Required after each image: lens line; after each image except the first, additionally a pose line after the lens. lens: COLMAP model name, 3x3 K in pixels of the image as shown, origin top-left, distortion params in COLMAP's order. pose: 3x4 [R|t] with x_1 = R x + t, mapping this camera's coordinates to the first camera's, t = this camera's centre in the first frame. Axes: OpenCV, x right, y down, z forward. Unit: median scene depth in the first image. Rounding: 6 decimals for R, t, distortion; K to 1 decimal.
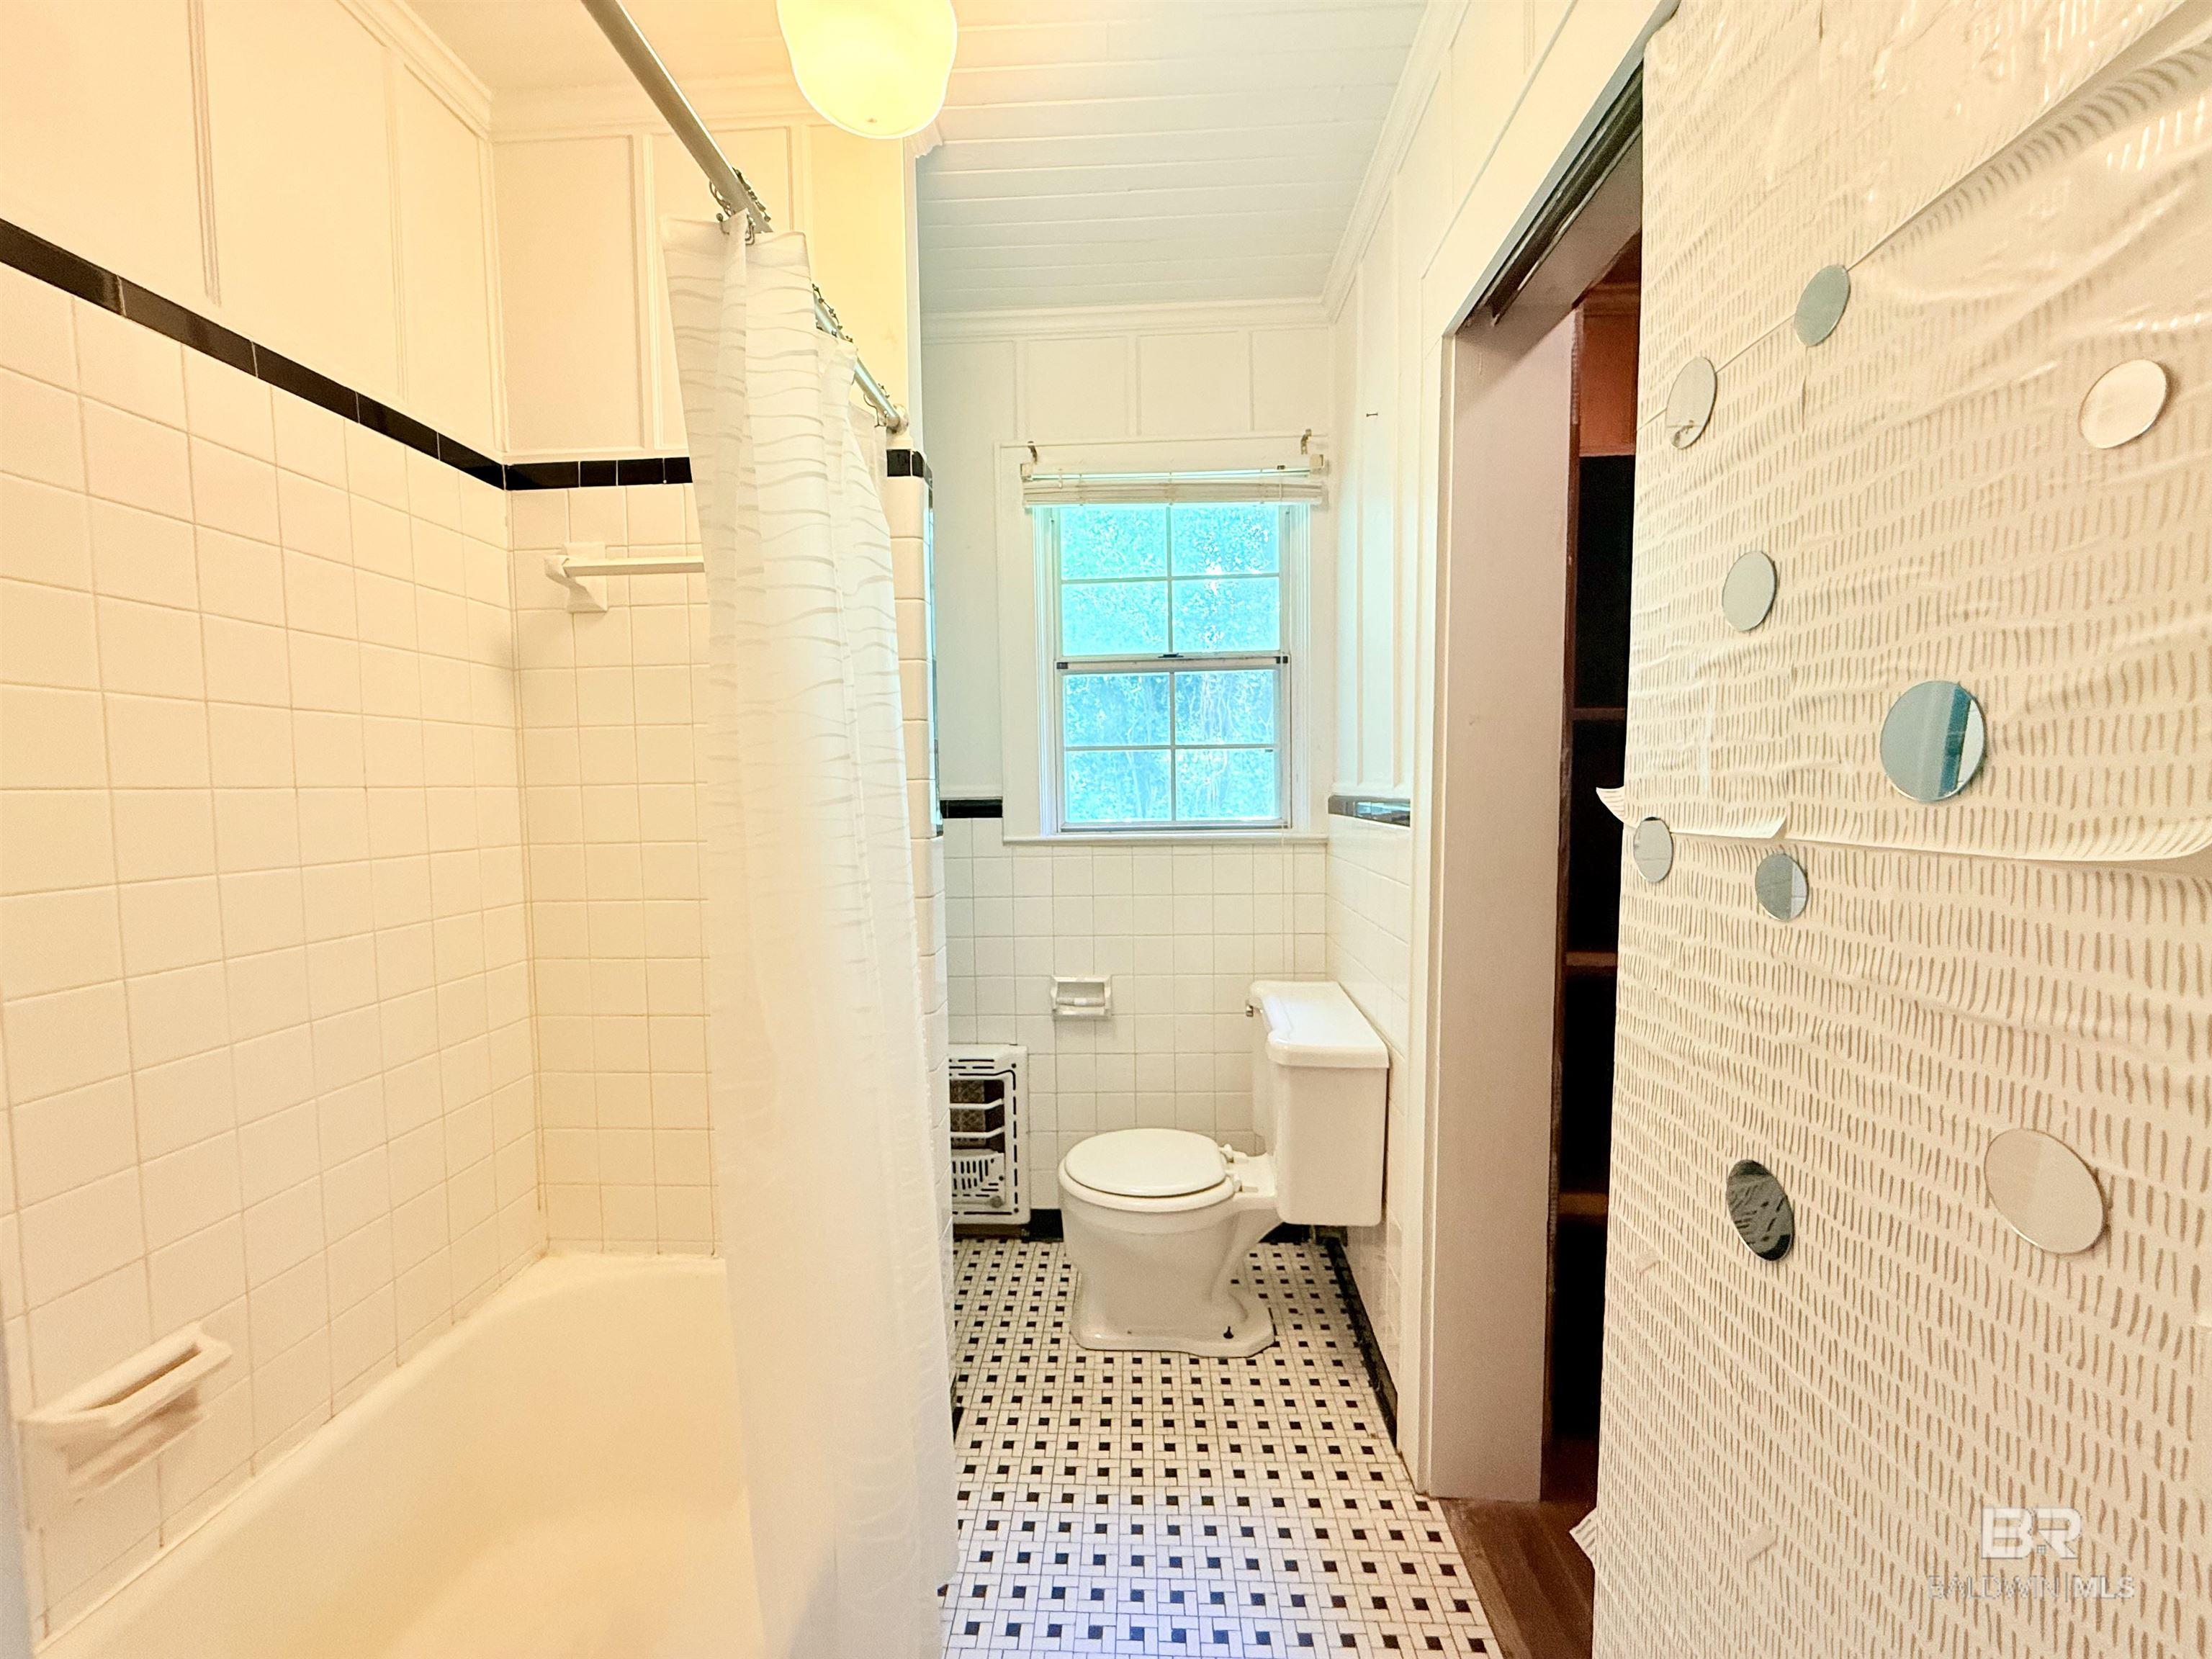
lens RADIAL K [[879.1, 0, 1104.1], [0, 879.1, 829.3], [0, 0, 1]] dist [0.000282, -0.000022]
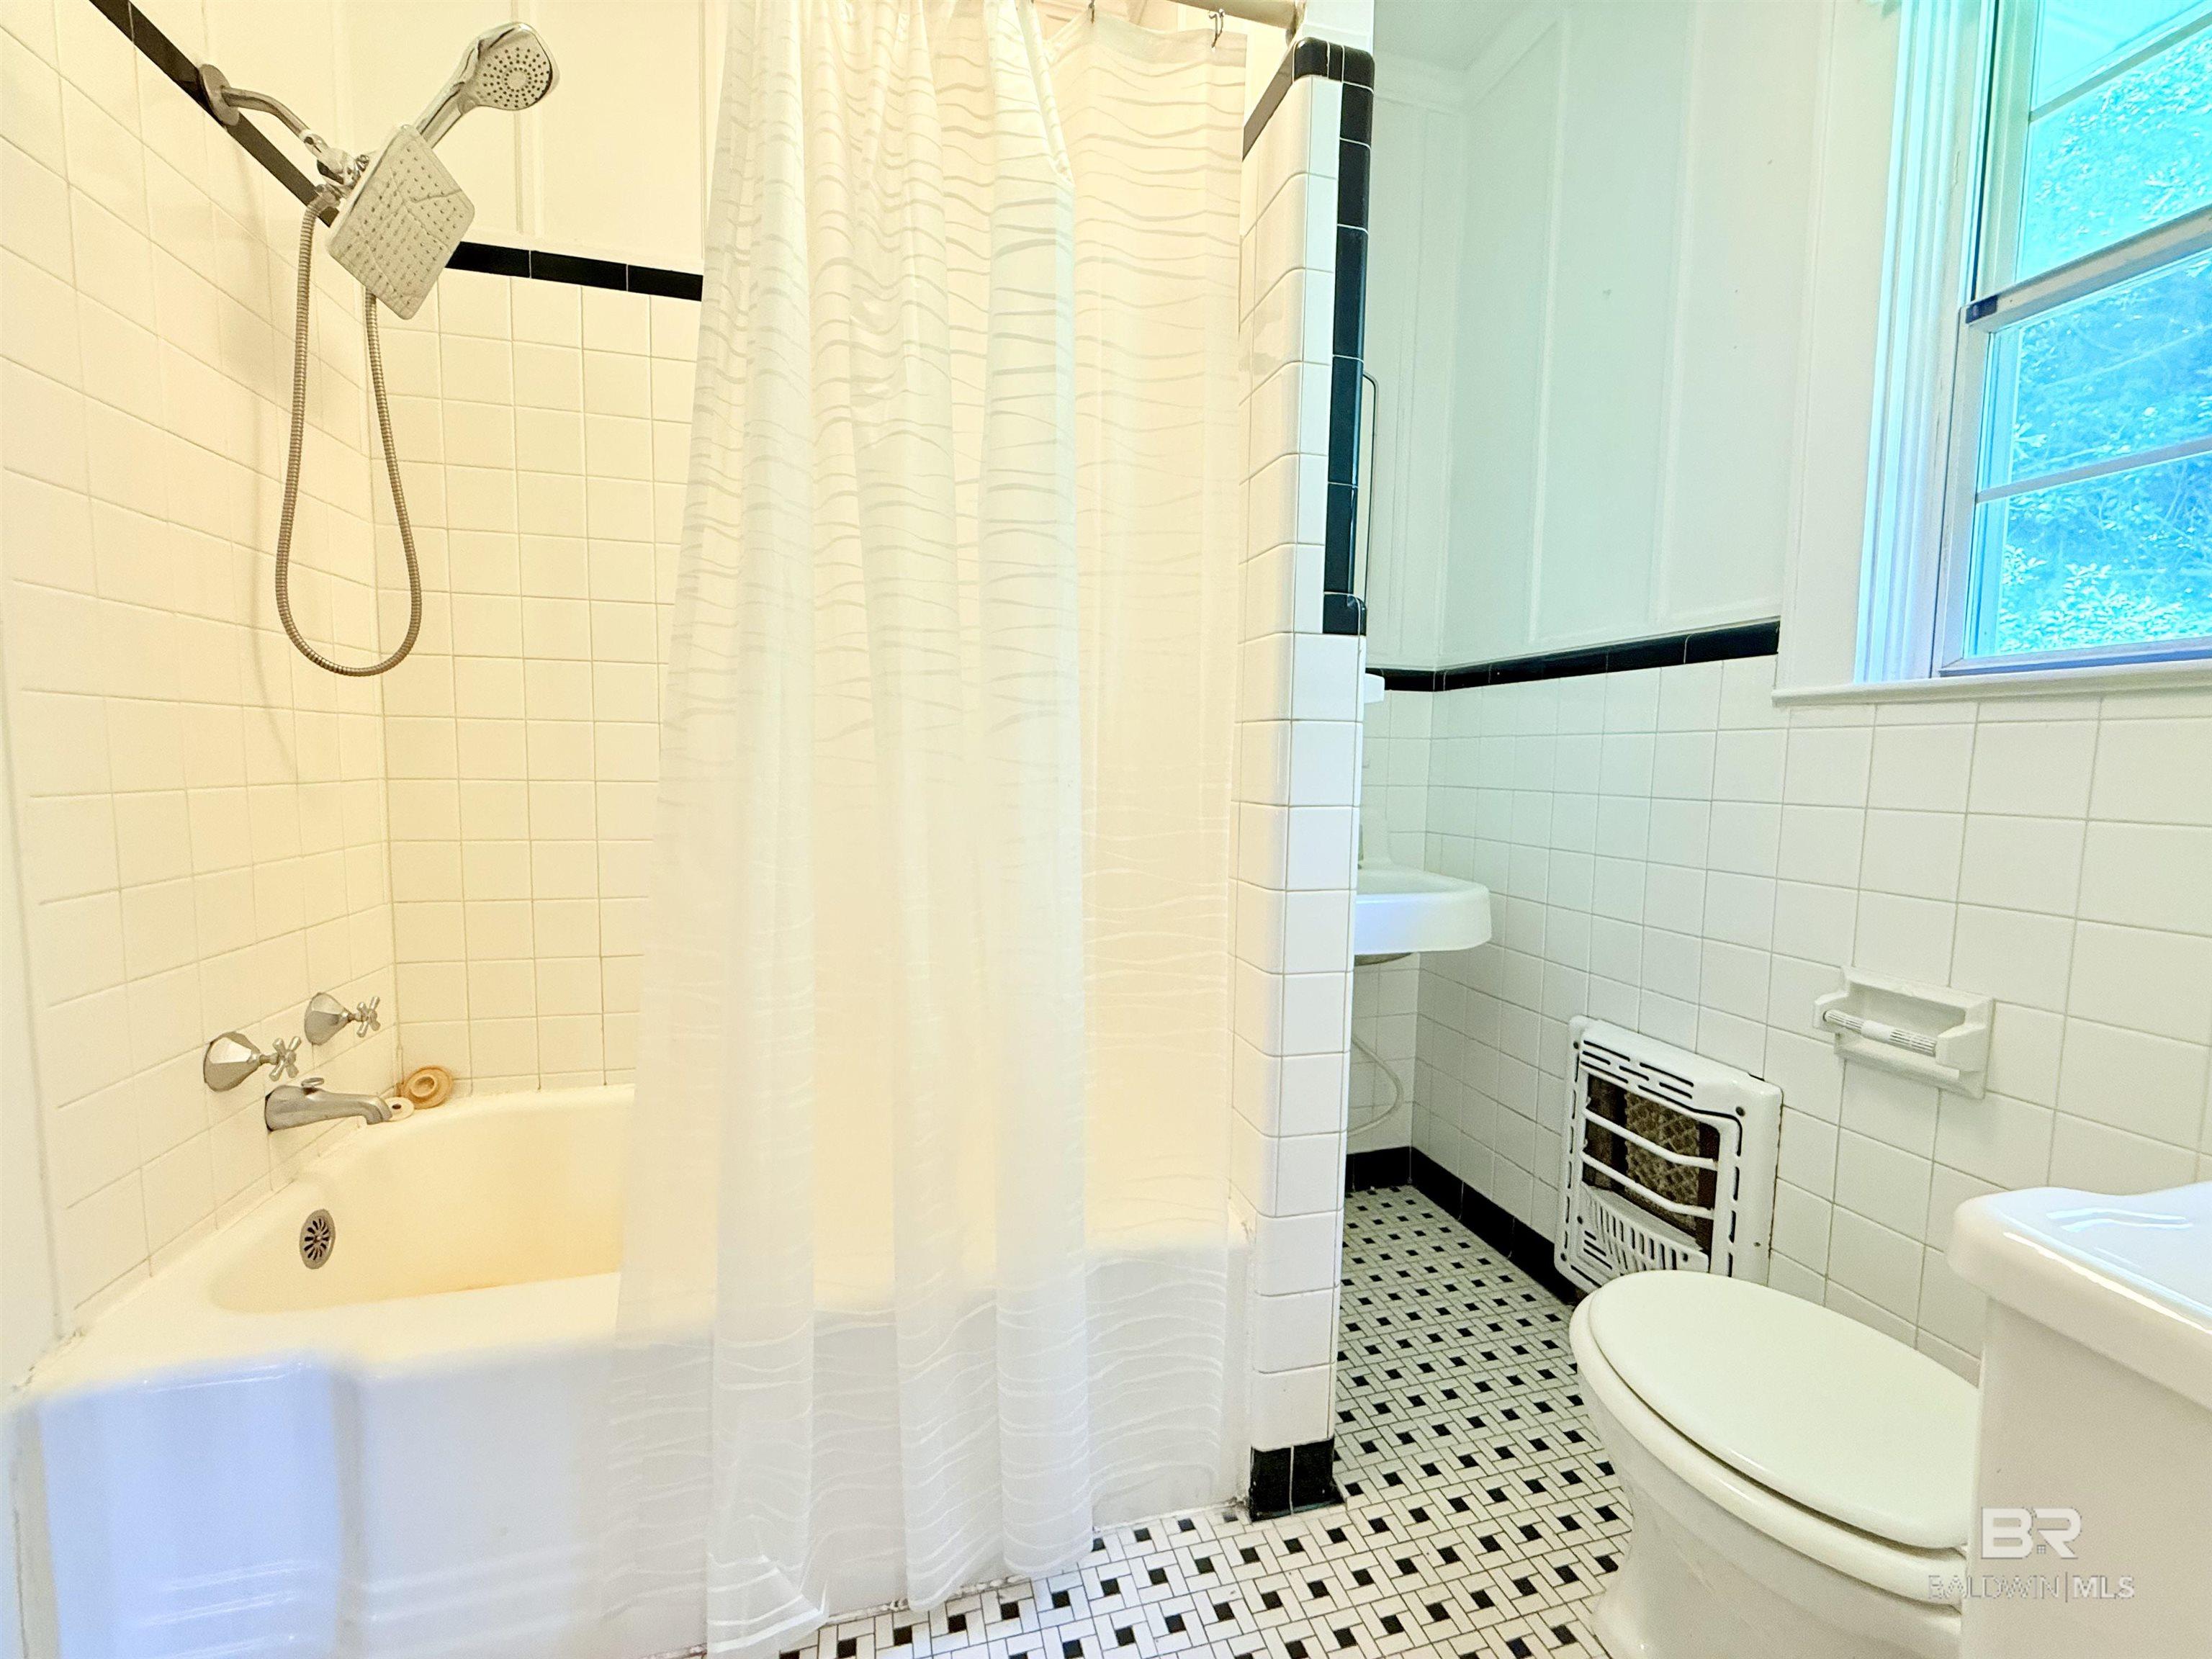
lens RADIAL K [[879.1, 0, 1103.0], [0, 879.1, 830.5], [0, 0, 1]] dist [0.000282, -0.000022]
pose [[0.296843, 0.091559, -0.950527, 0.282110], [-0.063741, 0.995073, 0.075944, 0.079159], [0.952797, 0.038044, 0.301216, 0.449715]]
